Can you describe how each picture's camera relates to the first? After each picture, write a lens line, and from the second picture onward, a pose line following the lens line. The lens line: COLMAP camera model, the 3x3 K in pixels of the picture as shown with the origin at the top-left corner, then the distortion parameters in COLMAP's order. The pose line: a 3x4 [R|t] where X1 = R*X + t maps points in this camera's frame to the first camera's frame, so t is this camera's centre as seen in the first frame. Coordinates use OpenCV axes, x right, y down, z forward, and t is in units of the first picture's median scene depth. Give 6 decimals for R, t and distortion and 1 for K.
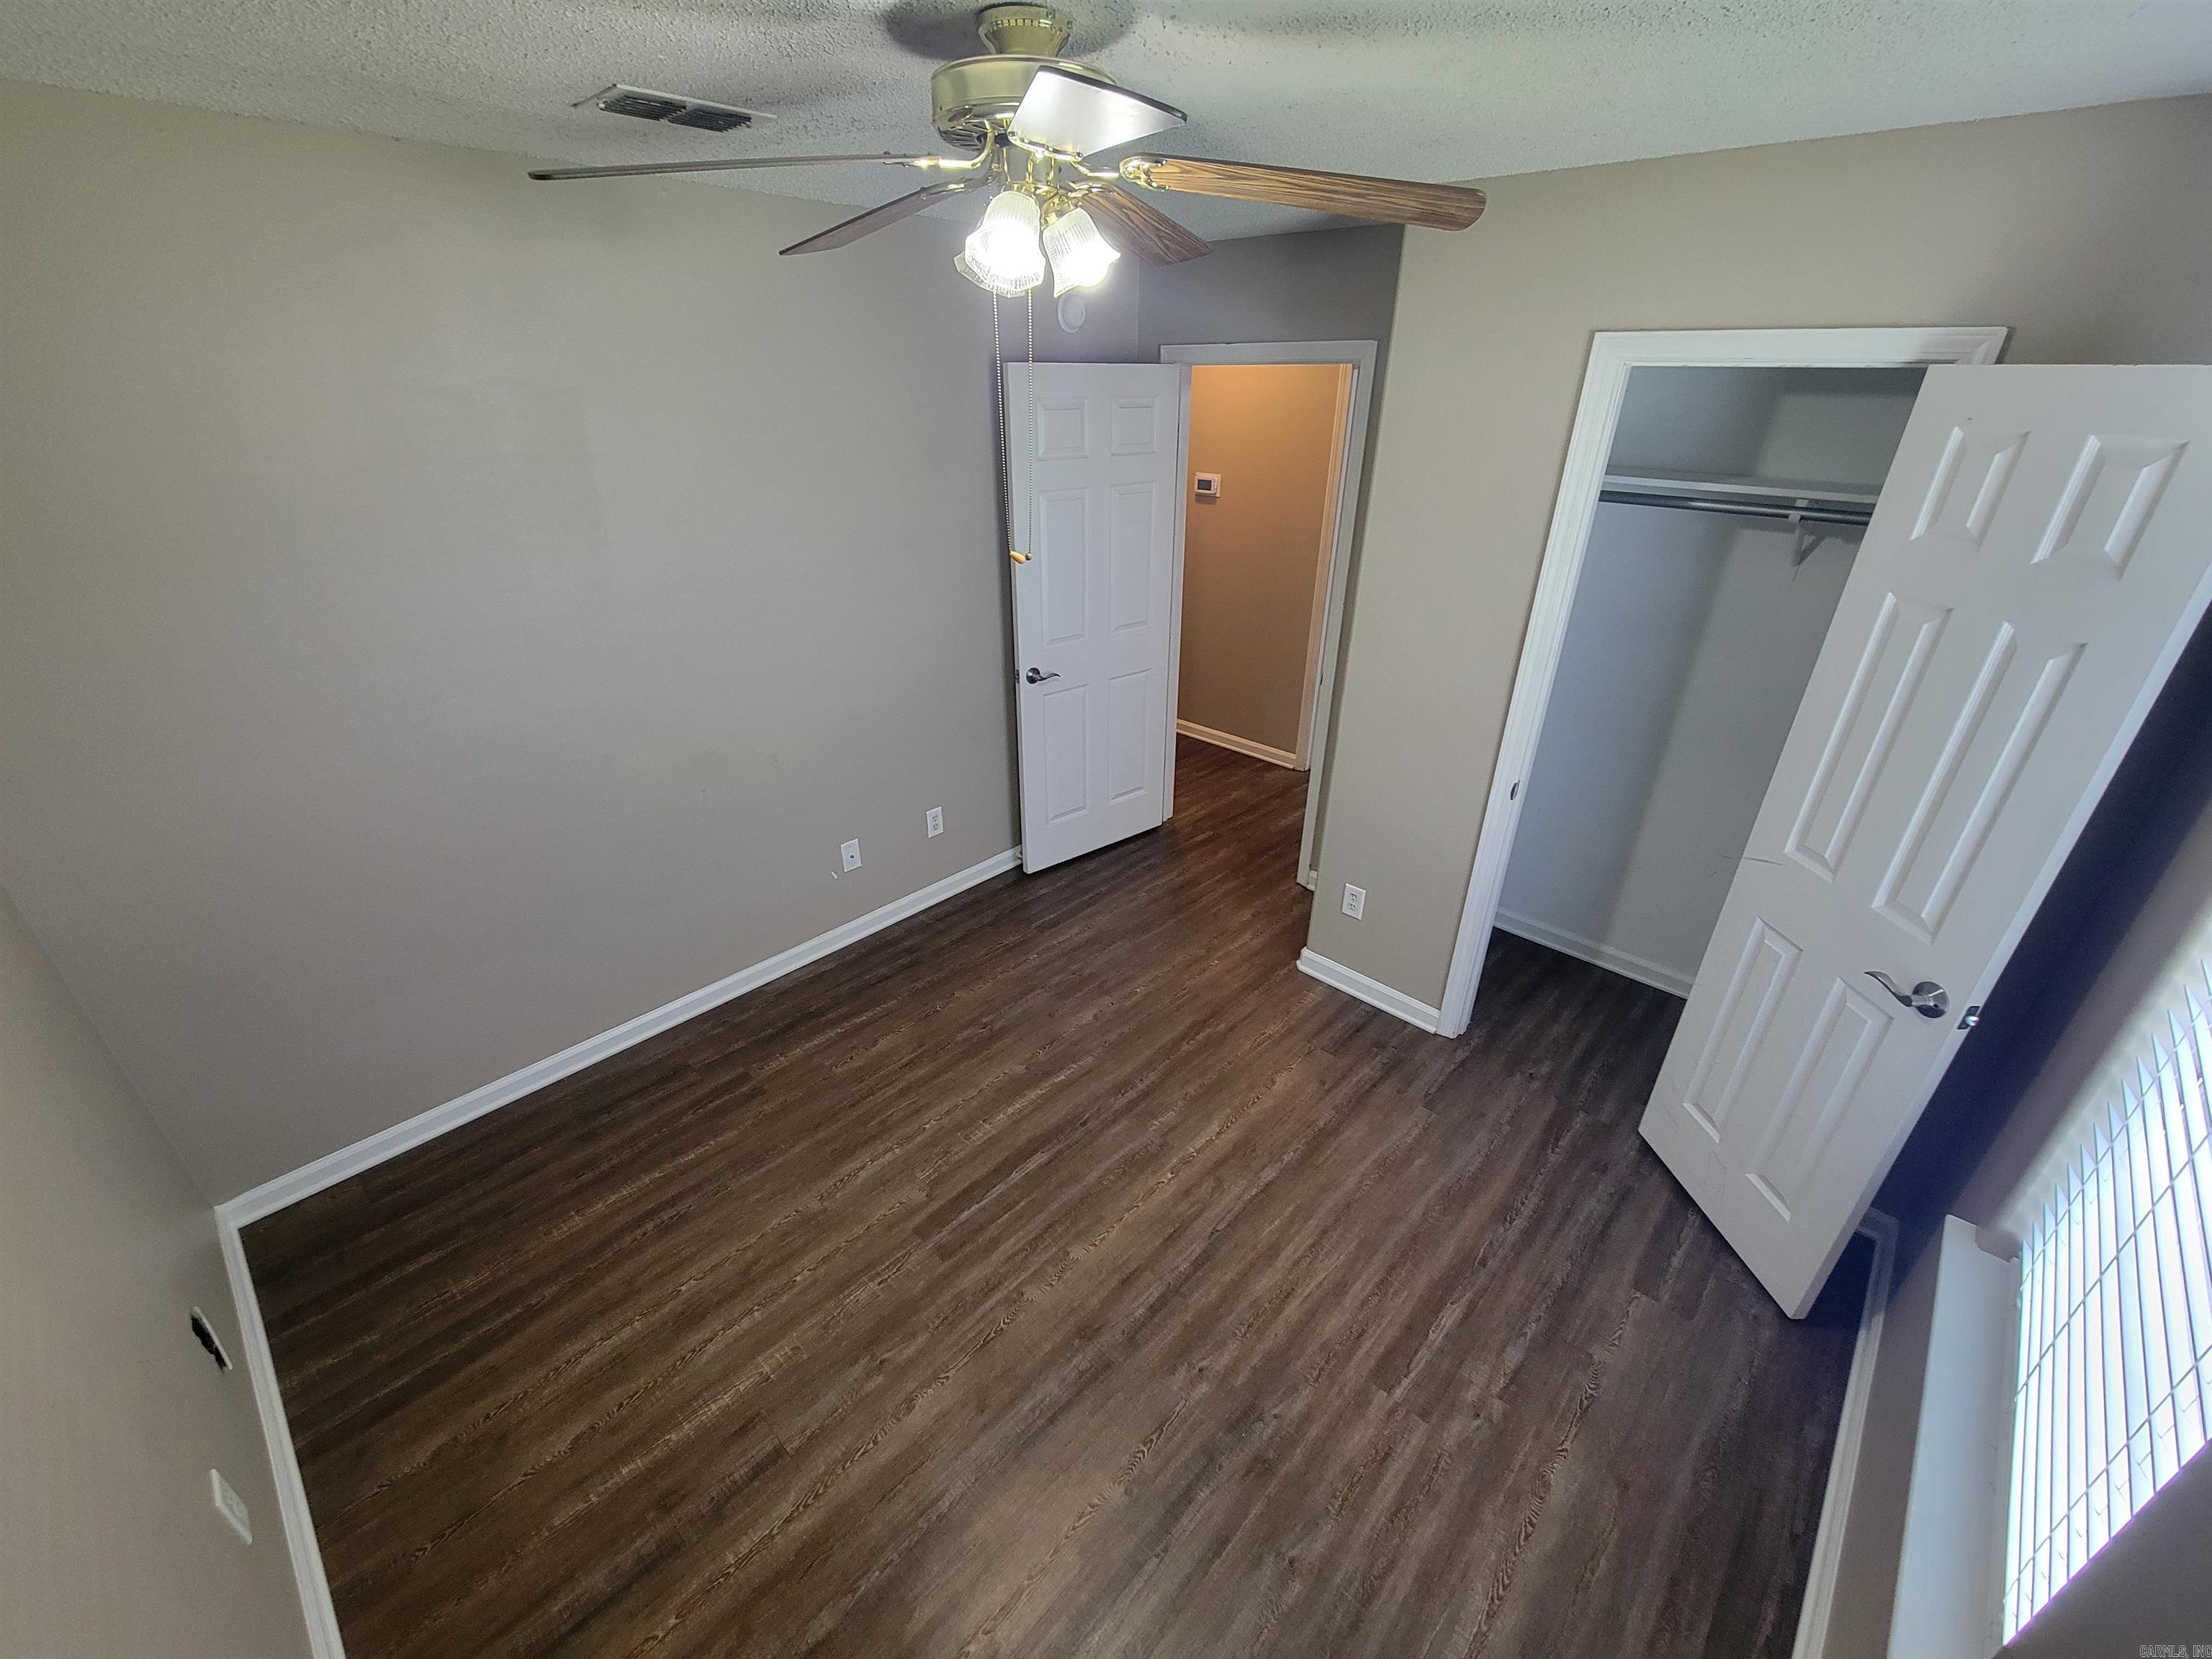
lens RADIAL K [[901.5, 0, 1099.2], [0, 901.5, 839.4], [0, 0, 1]] dist [0.000554, -0.000594]
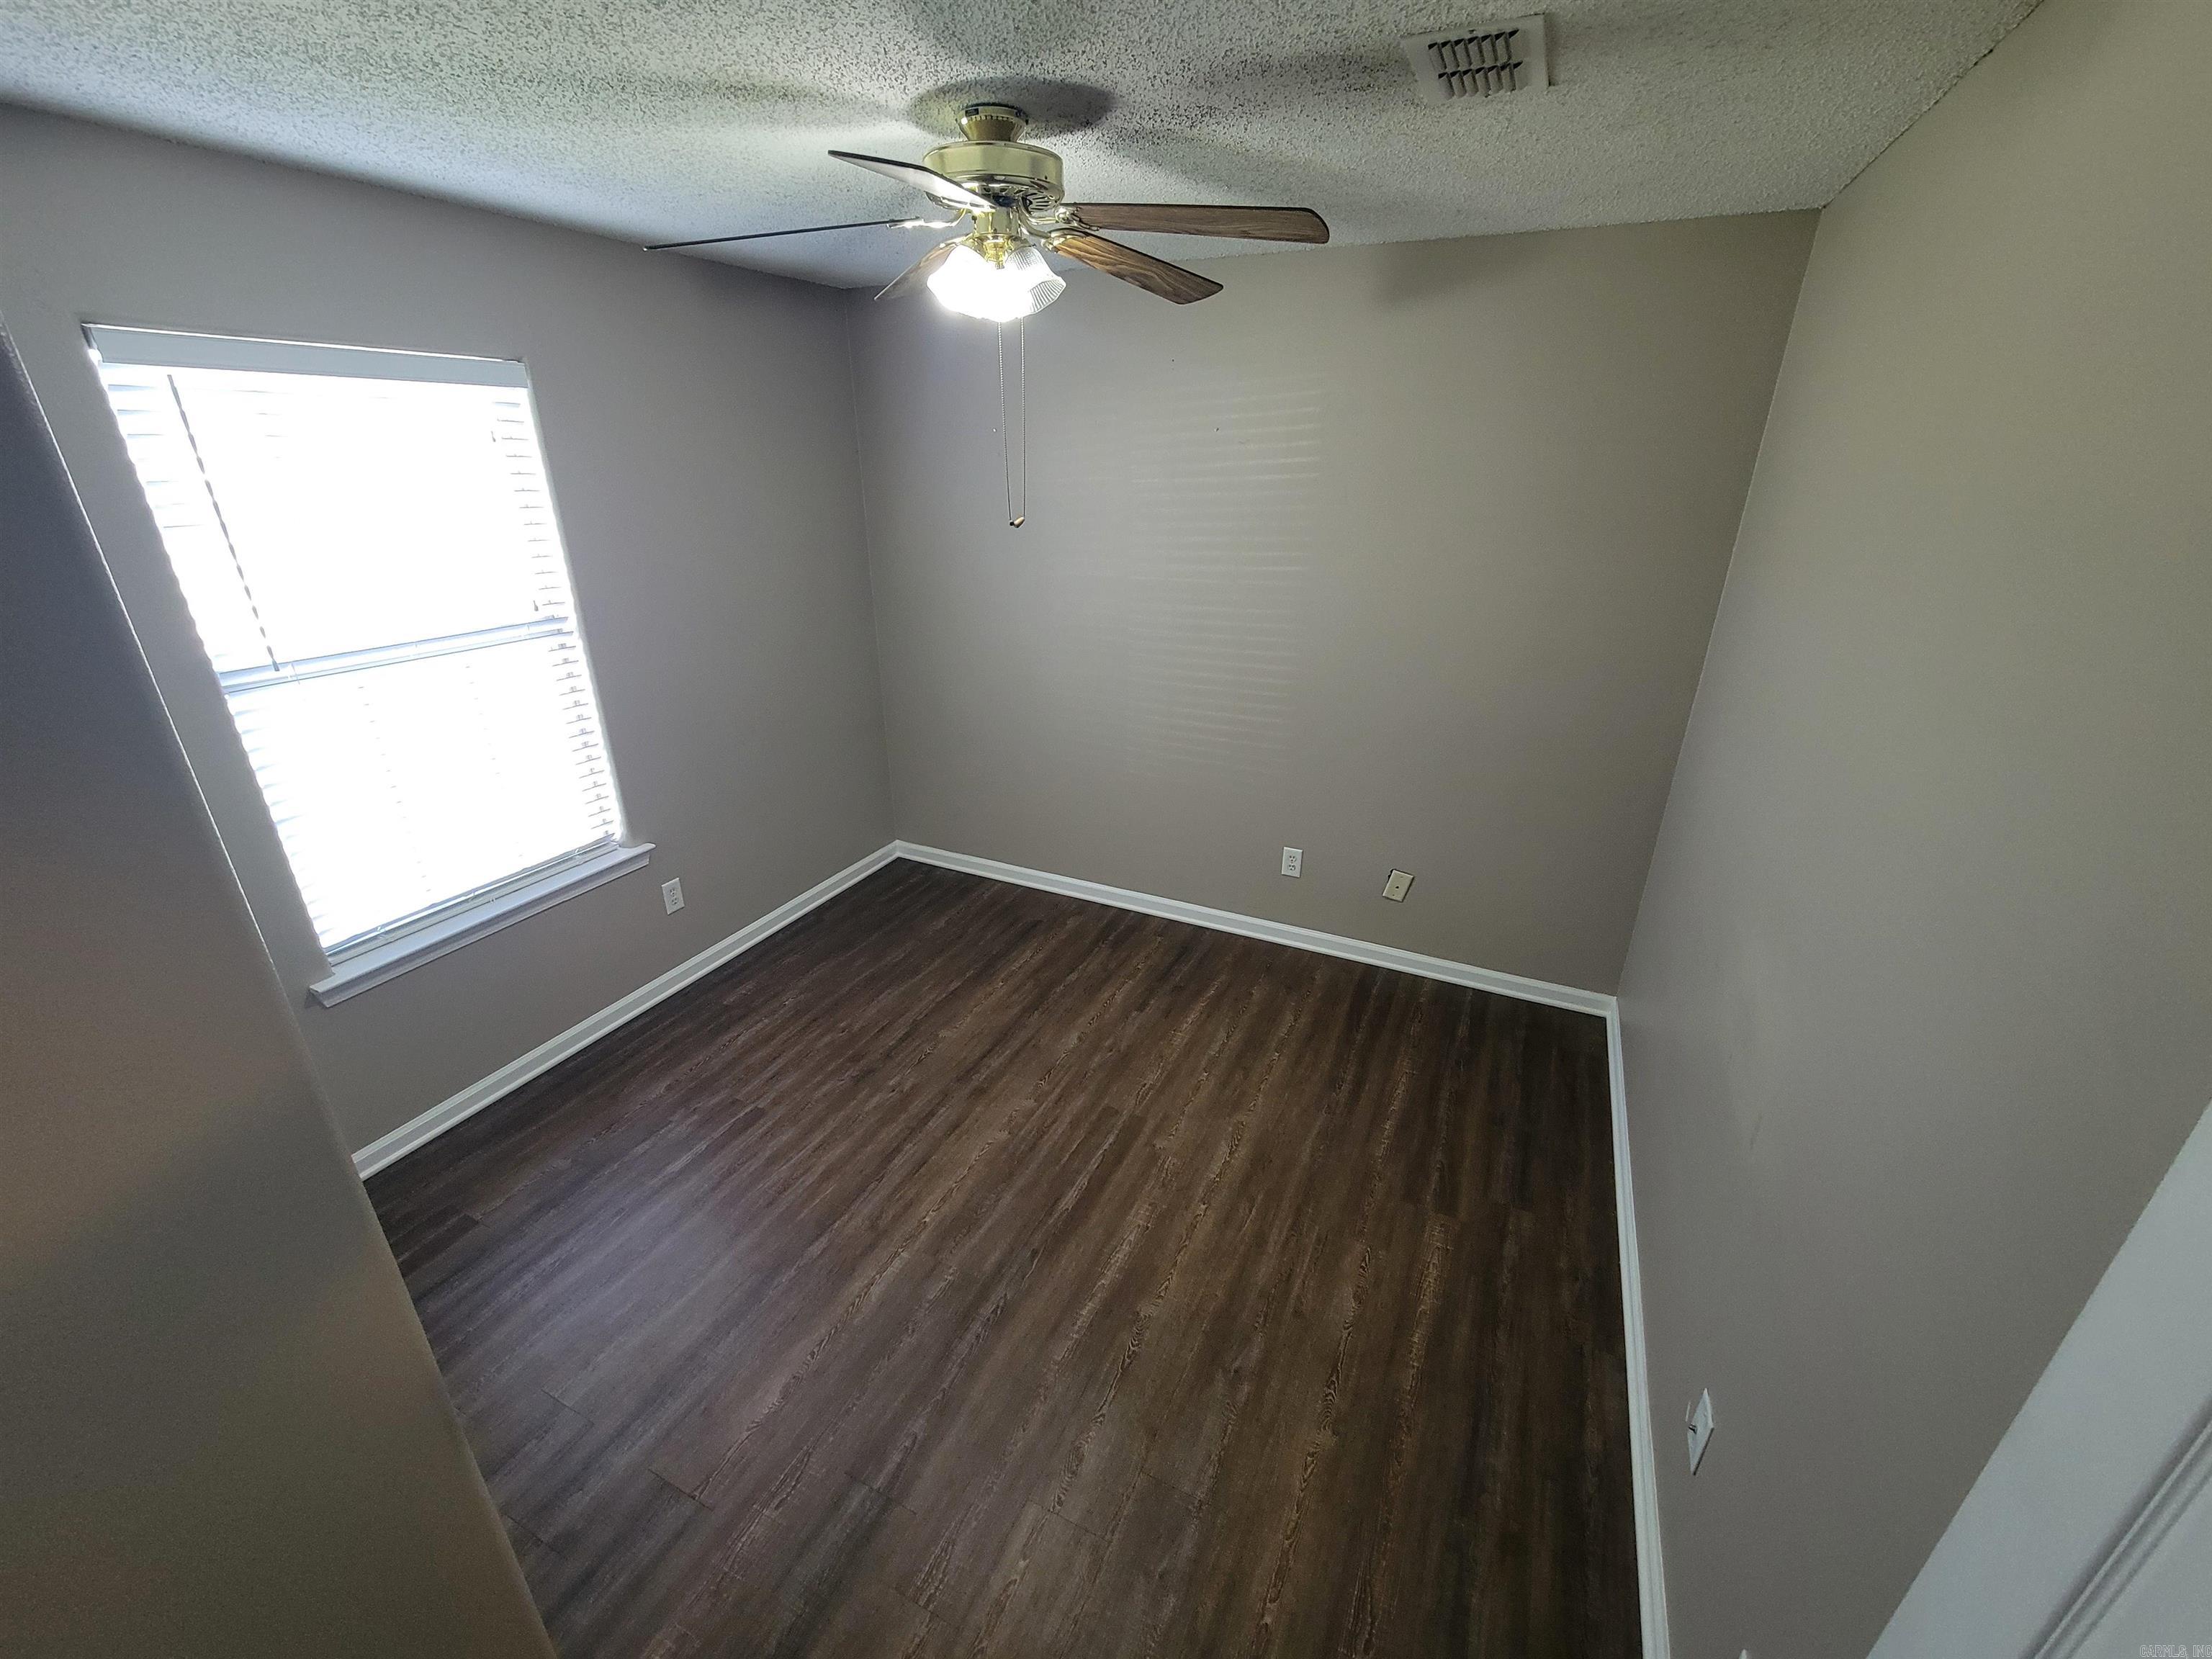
lens RADIAL K [[901.5, 0, 1099.2], [0, 901.5, 839.4], [0, 0, 1]] dist [0.000554, -0.000594]
pose [[-0.953233, 0.110435, -0.281338, 0.130365], [-0.147043, 0.643805, 0.750928, -0.625620], [0.264056, 0.757178, -0.597457, 1.334632]]
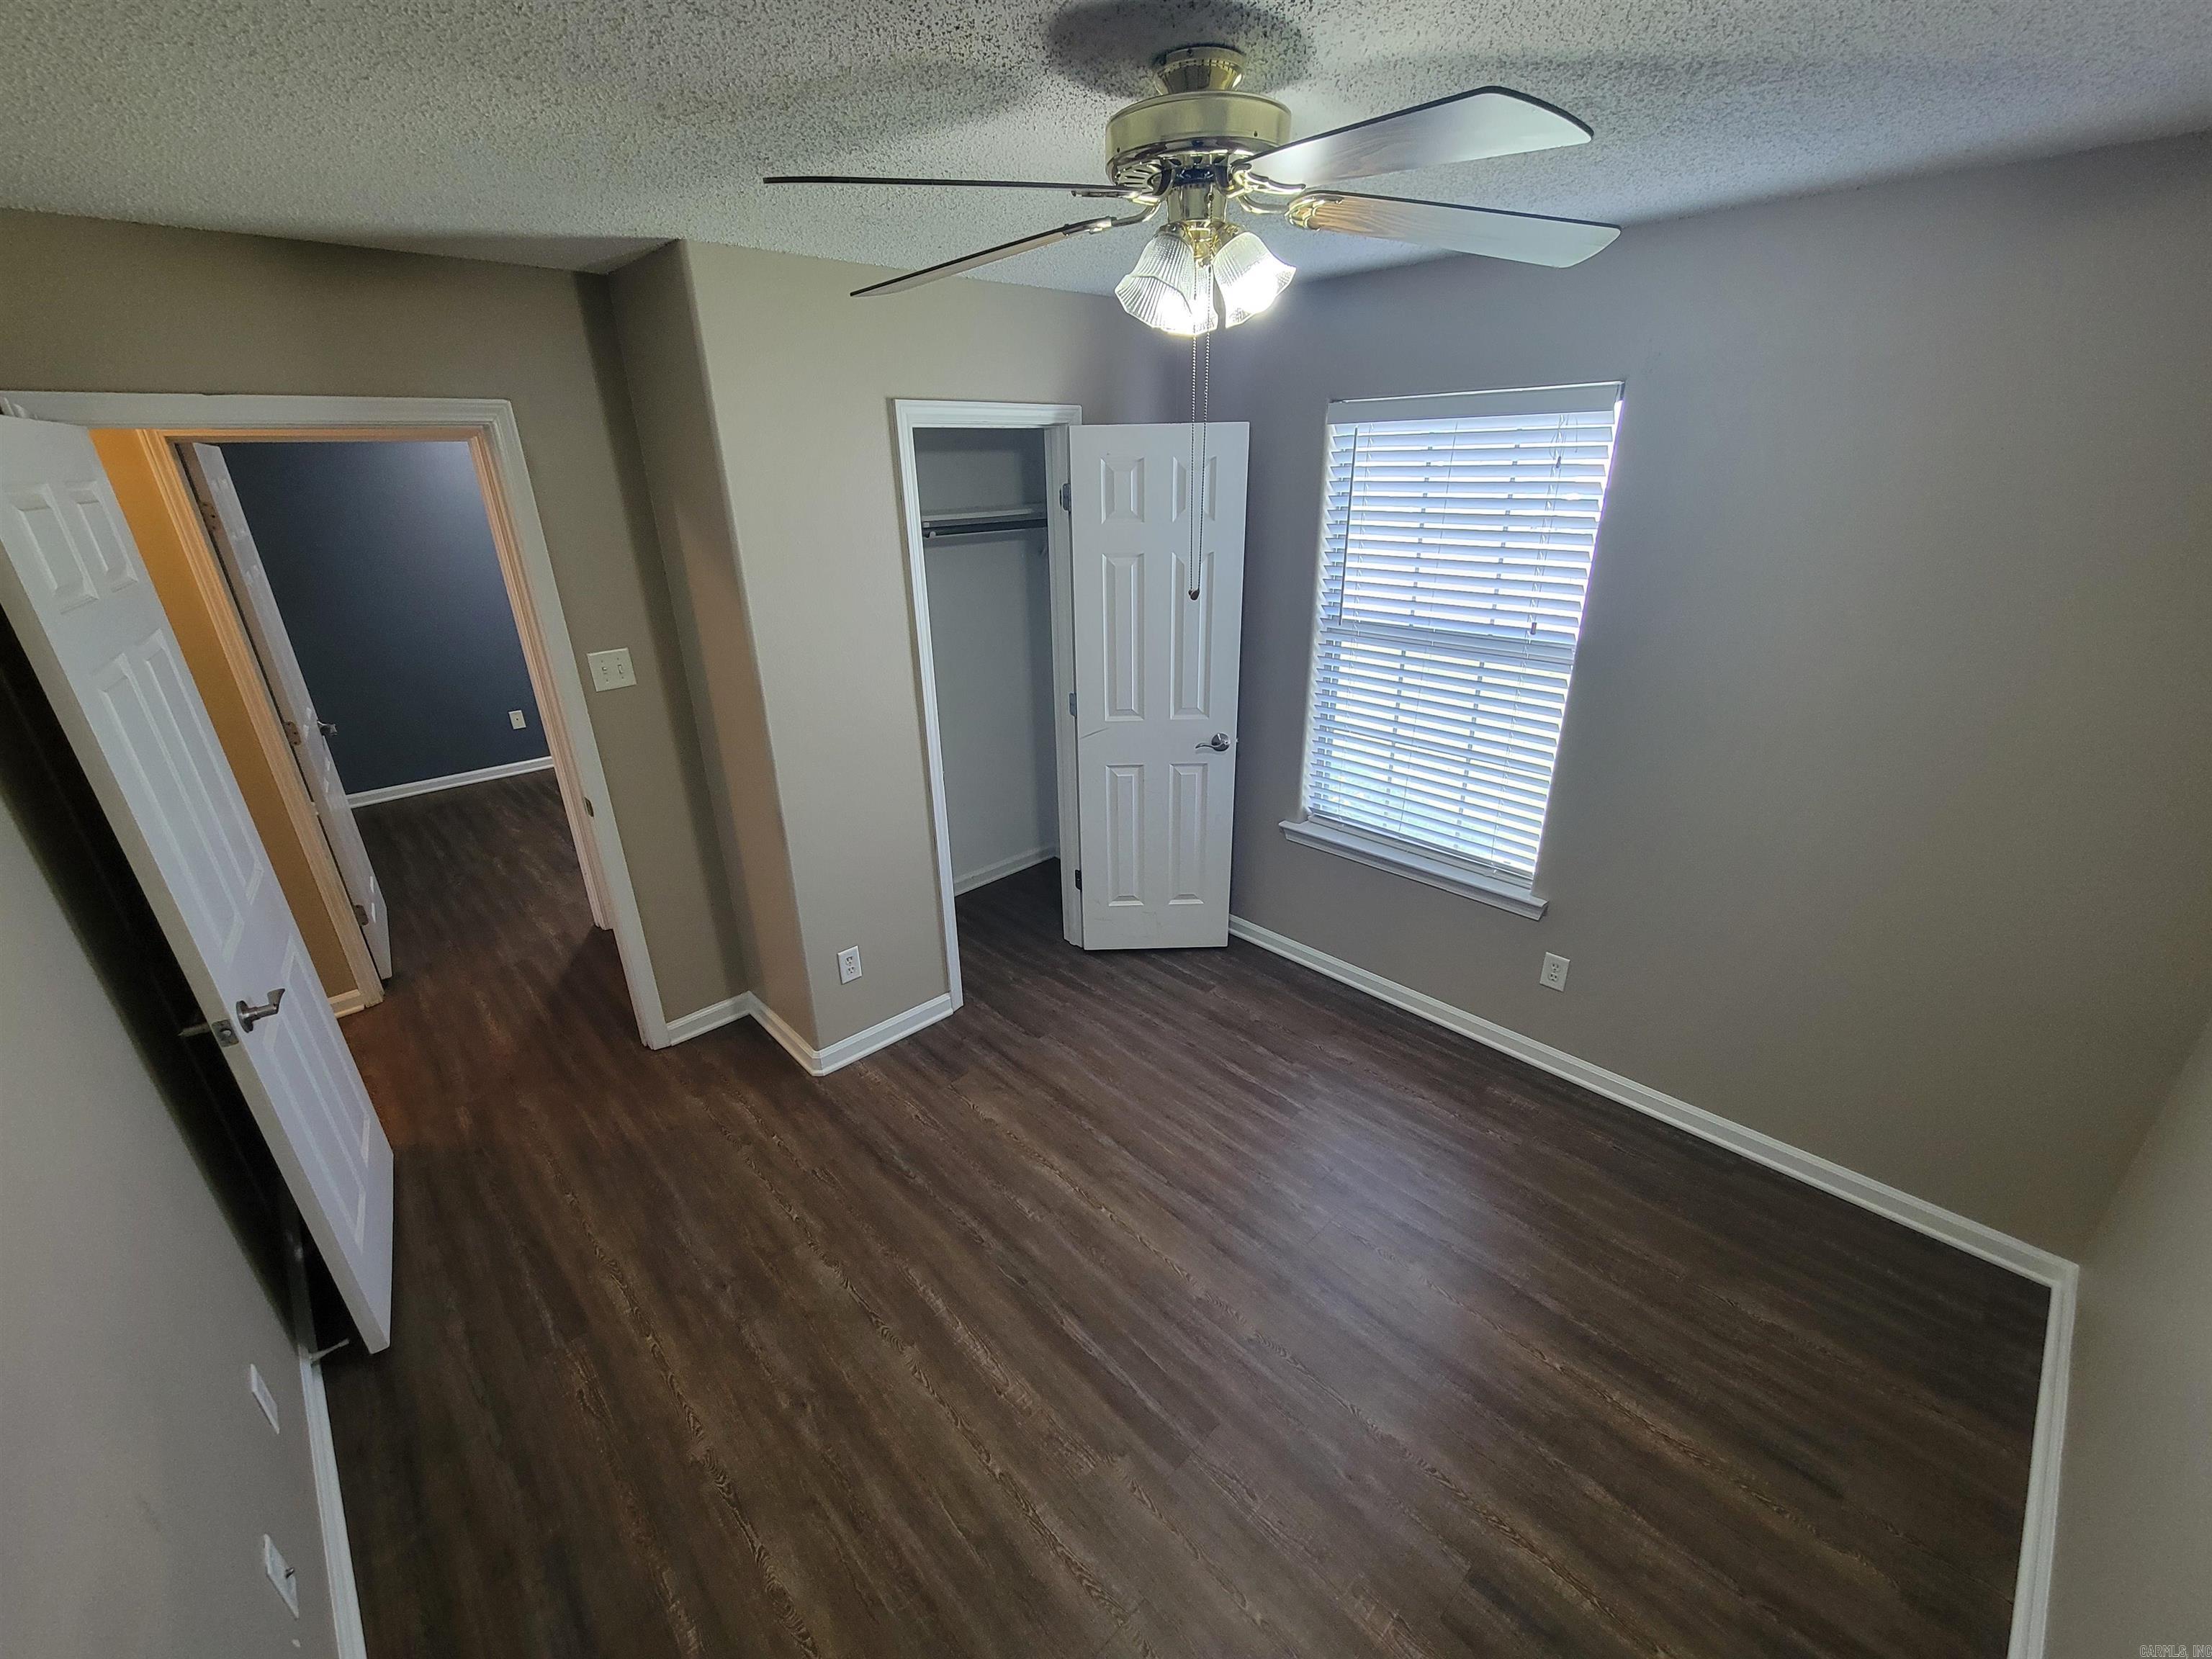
lens RADIAL K [[901.5, 0, 1099.2], [0, 901.5, 839.4], [0, 0, 1]] dist [0.000554, -0.000594]
pose [[0.059360, -0.397570, 0.915650, -0.681455], [0.475569, 0.817746, 0.324230, -0.290426], [-0.877673, 0.416208, 0.237614, 0.610319]]
